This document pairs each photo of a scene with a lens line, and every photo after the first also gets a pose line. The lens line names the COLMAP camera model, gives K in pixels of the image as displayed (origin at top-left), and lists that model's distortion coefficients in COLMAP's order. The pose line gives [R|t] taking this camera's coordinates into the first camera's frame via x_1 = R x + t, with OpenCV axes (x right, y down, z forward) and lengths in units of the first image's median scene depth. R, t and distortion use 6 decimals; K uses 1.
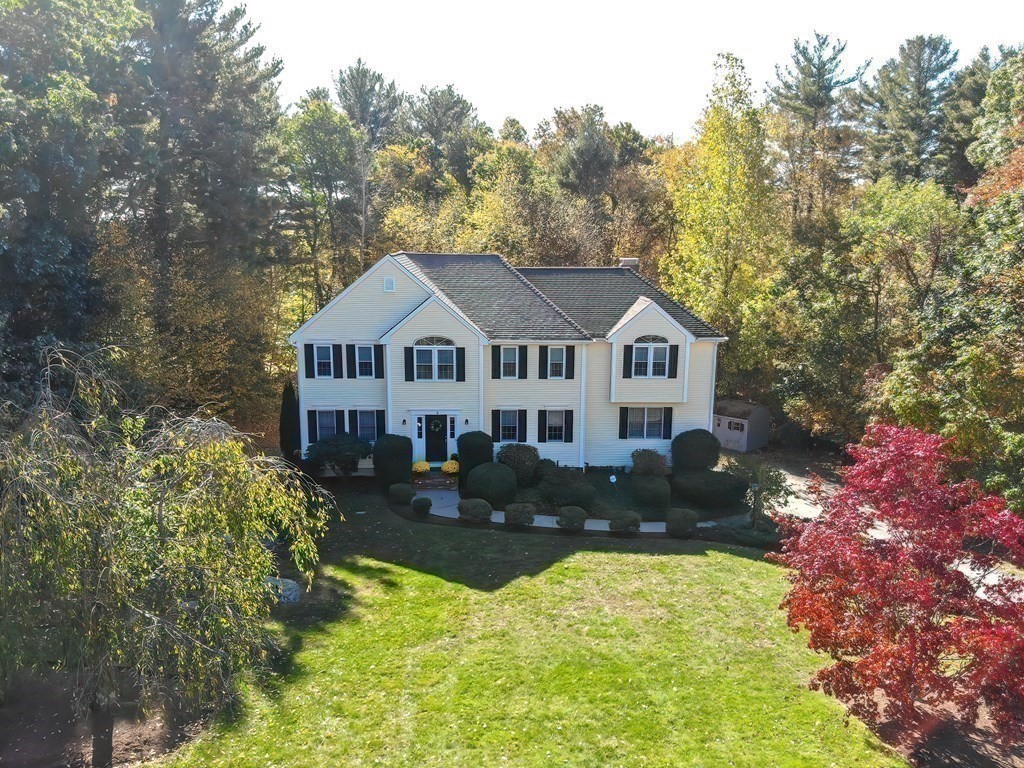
lens RADIAL K [[809.5, 0, 503.9], [0, 809.5, 360.3], [0, 0, 1]] dist [0.206746, -0.385884]
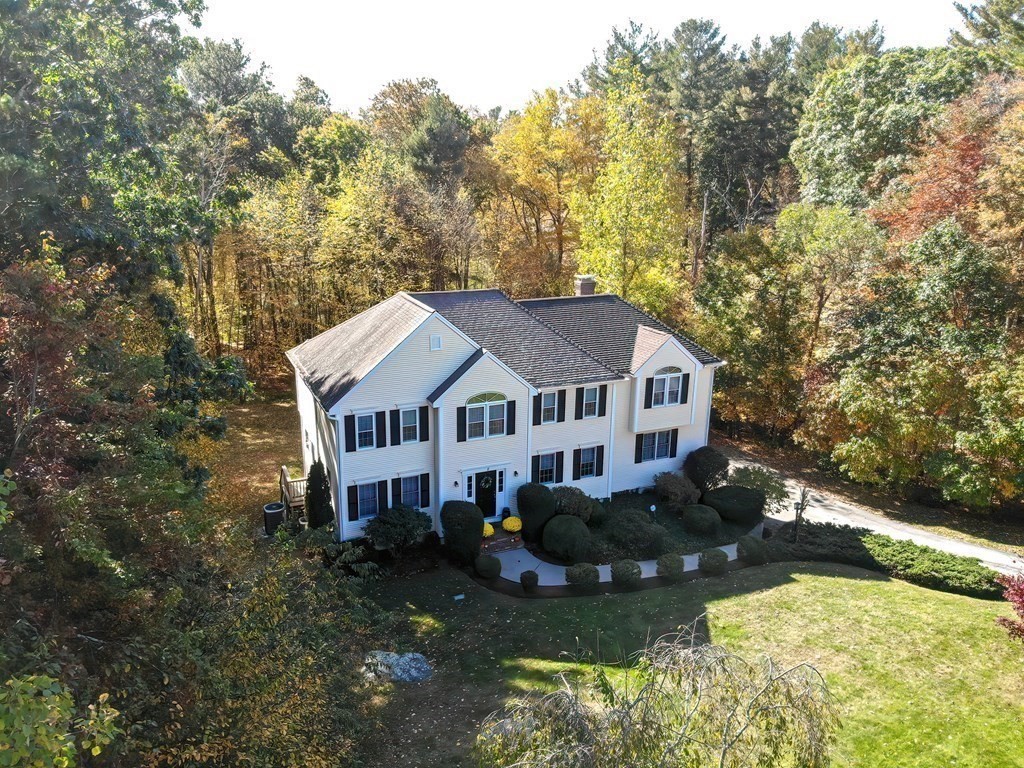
lens RADIAL K [[809.5, 0, 503.9], [0, 809.5, 360.3], [0, 0, 1]] dist [0.206746, -0.385884]
pose [[0.910926, -0.097779, 0.400816, -0.435147], [0.056304, 0.991883, 0.114007, -0.170985], [-0.408710, -0.081284, 0.909037, 0.126929]]
